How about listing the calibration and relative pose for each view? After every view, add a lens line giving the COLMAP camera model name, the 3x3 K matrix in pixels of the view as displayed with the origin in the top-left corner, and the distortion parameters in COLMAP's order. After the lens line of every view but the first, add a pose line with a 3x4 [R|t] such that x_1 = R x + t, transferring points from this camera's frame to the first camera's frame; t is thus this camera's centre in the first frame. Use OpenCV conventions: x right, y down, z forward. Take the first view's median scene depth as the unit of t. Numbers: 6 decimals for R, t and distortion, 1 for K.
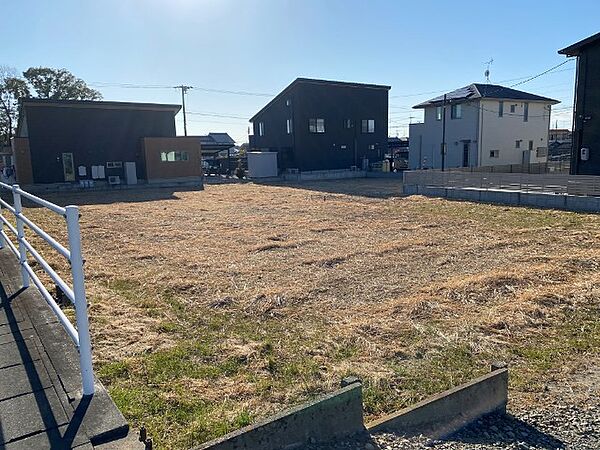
lens RADIAL K [[460.2, 0, 300.0], [0, 460.2, 225.0], [0, 0, 1]] dist [0.062767, -0.082837]
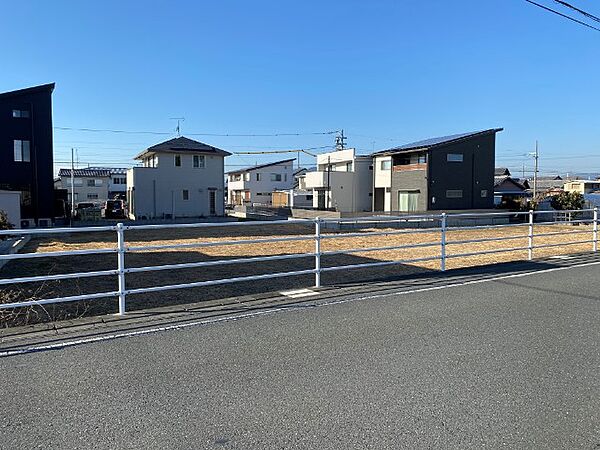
lens RADIAL K [[460.2, 0, 300.0], [0, 460.2, 225.0], [0, 0, 1]] dist [0.062767, -0.082837]
pose [[0.060051, -0.038941, 0.997435, -2.653575], [0.154122, 0.987618, 0.029279, -0.380502], [-0.986225, 0.151969, 0.065309, 2.869315]]
